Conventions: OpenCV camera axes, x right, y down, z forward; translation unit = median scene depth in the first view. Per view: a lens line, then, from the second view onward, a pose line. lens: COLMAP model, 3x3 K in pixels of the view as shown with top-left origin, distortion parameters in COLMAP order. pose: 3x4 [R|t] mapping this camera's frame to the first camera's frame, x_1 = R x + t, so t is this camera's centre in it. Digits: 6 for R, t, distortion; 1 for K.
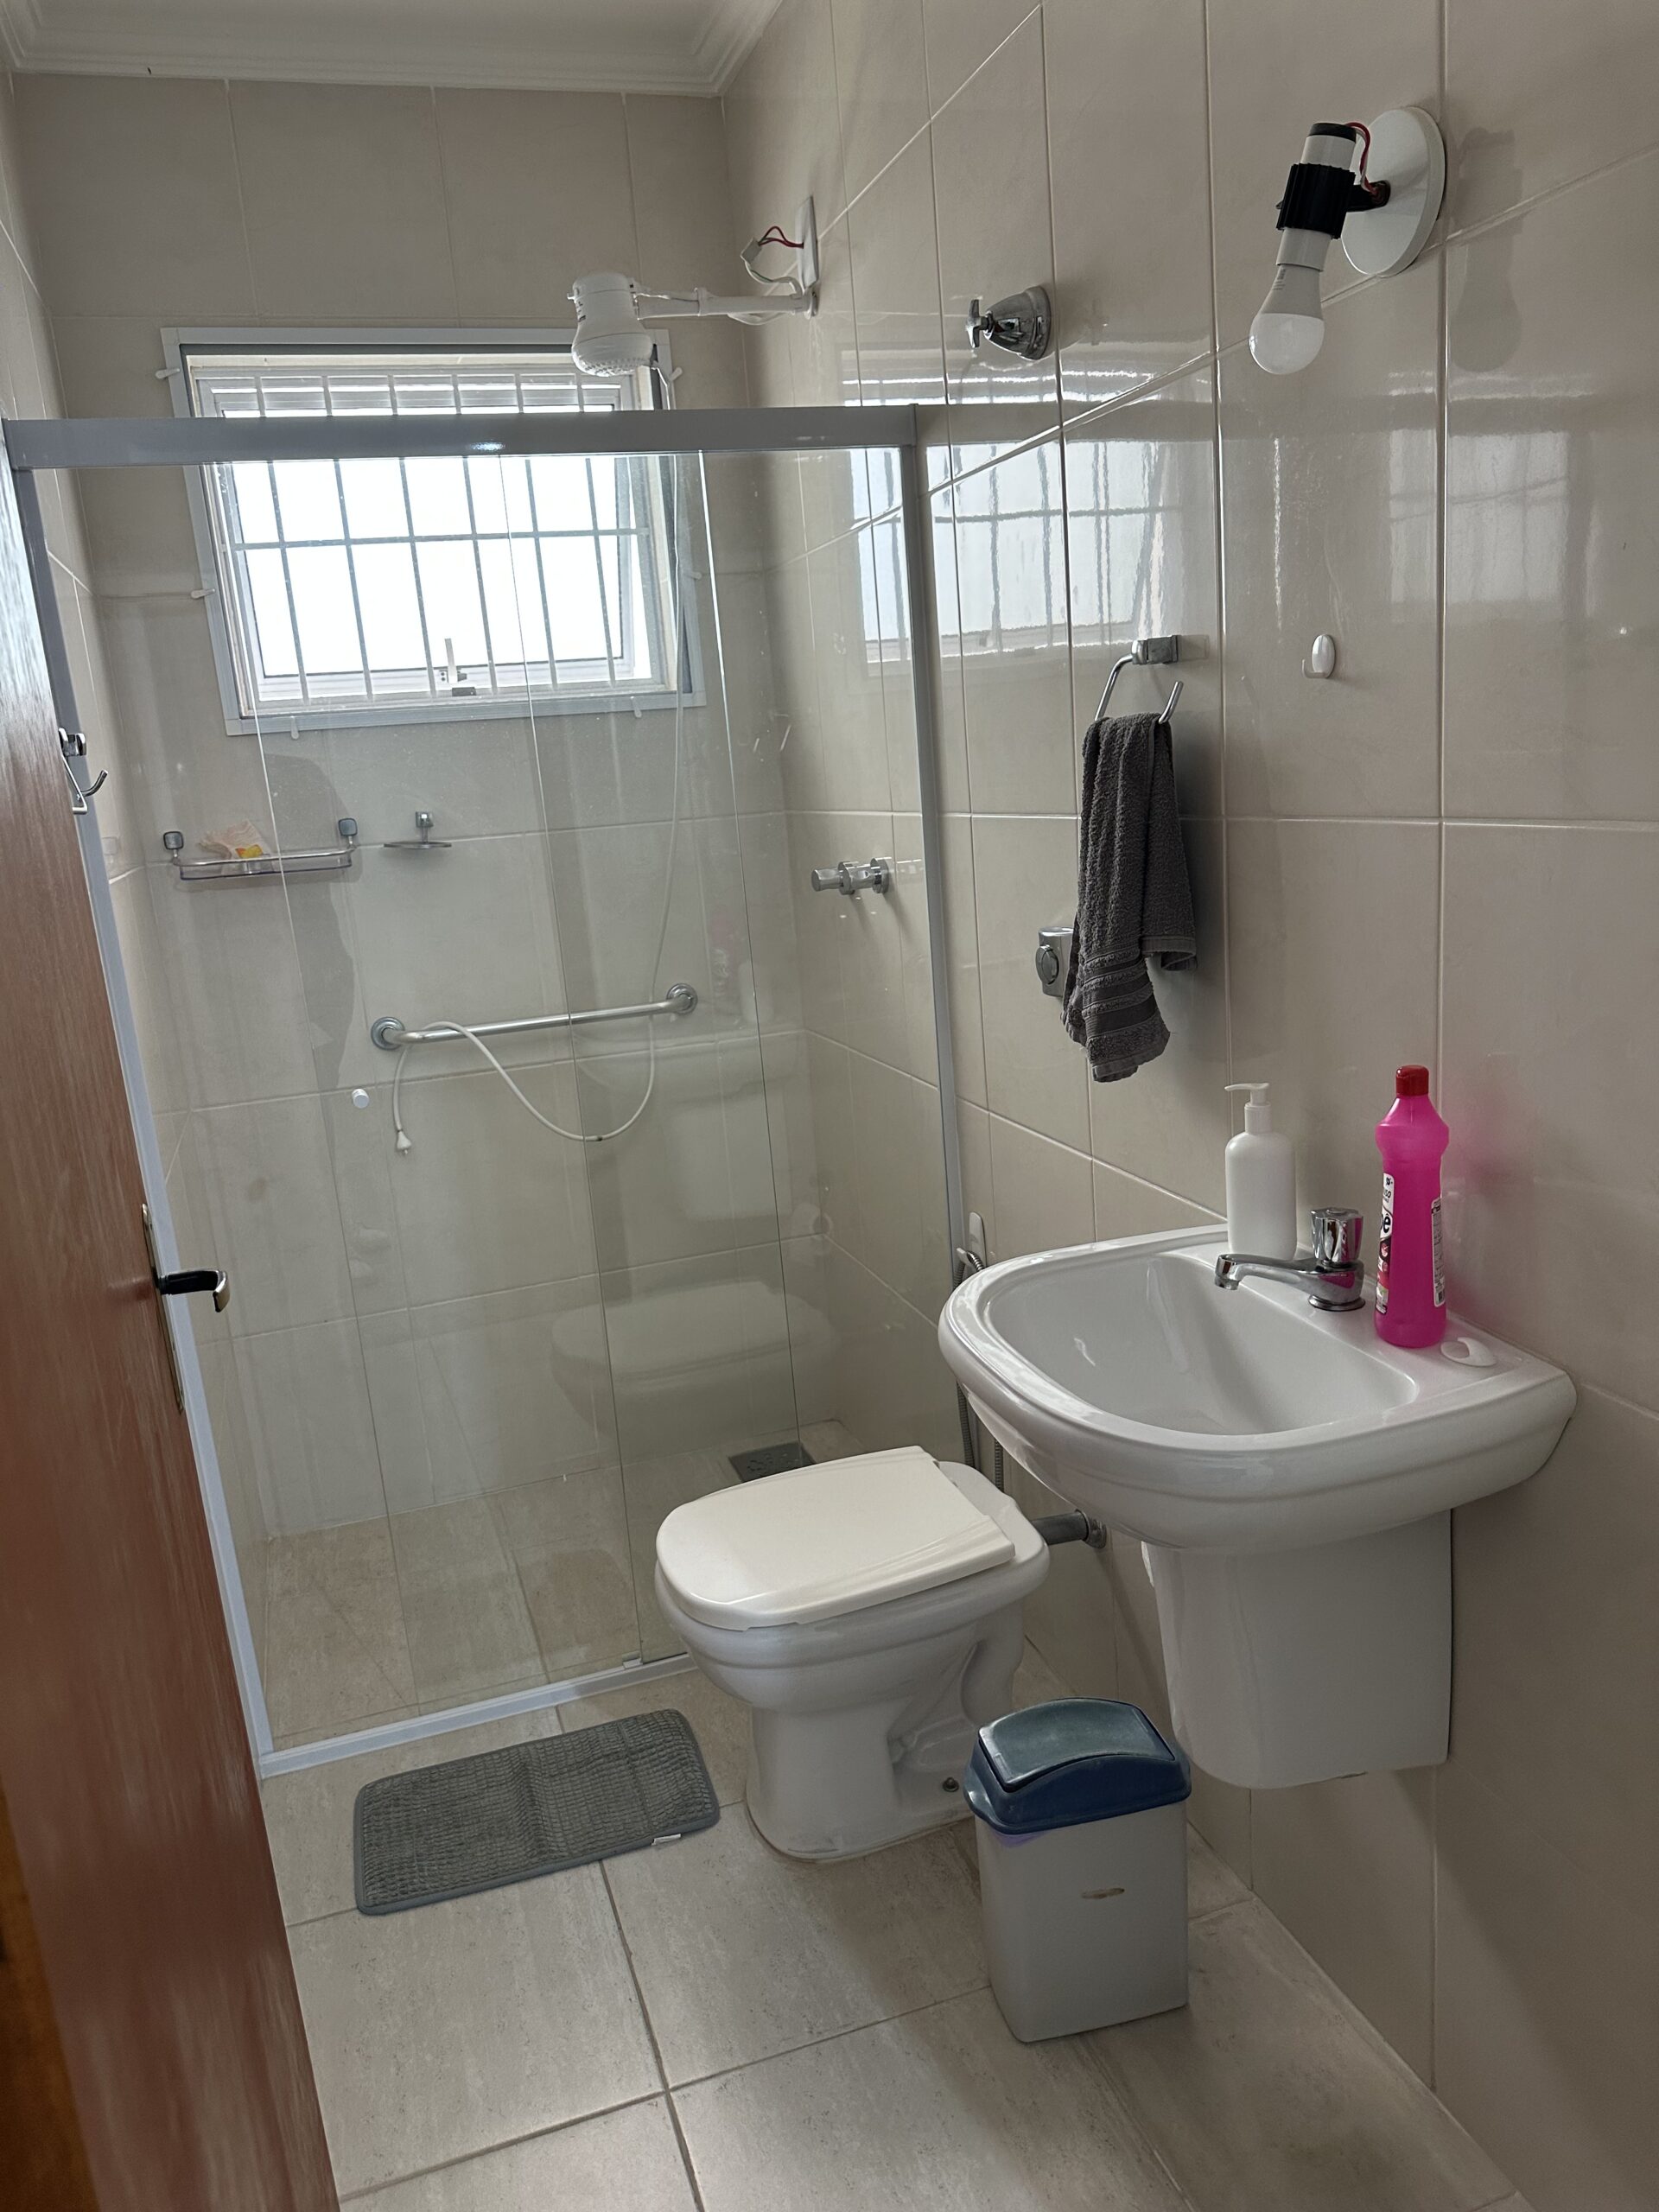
lens RADIAL K [[1557.7, 0, 820.5], [0, 1557.7, 1110.4], [0, 0, 1]] dist [0.010598, -0.016547]
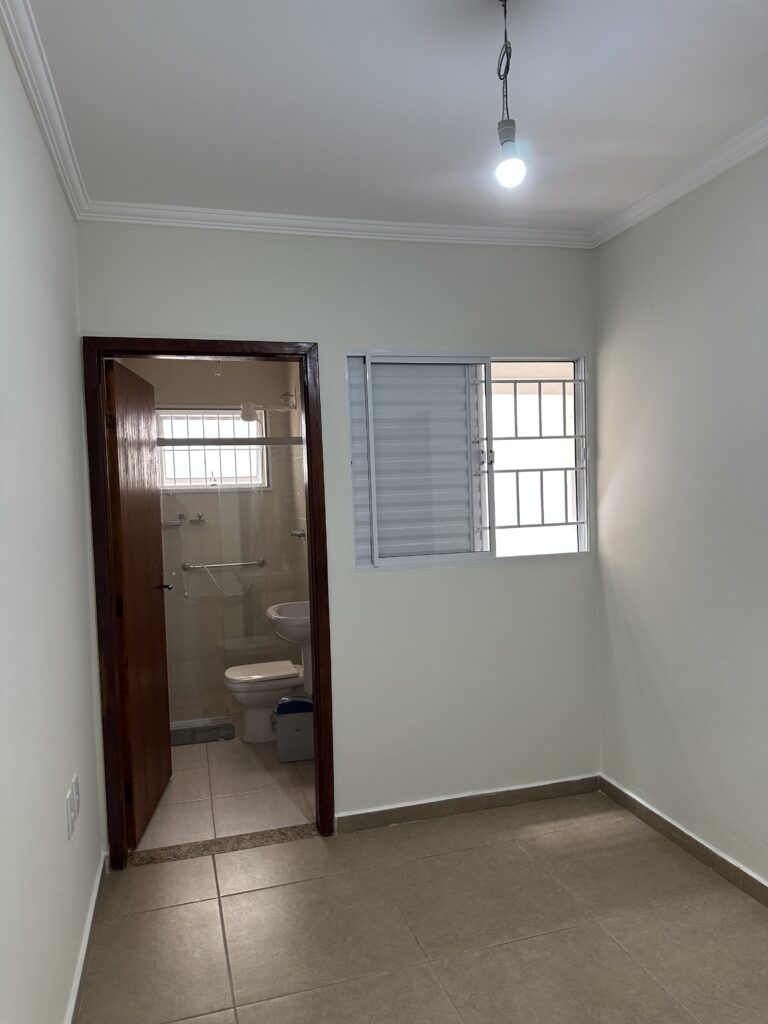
lens RADIAL K [[721.1, 0, 383.8], [0, 721.1, 508.2], [0, 0, 1]] dist [0.010598, -0.016547]
pose [[0.997690, 0.050325, -0.045640, 0.316858], [-0.058315, 0.979020, -0.195242, 0.139610], [0.034857, 0.197452, 0.979693, -0.856407]]
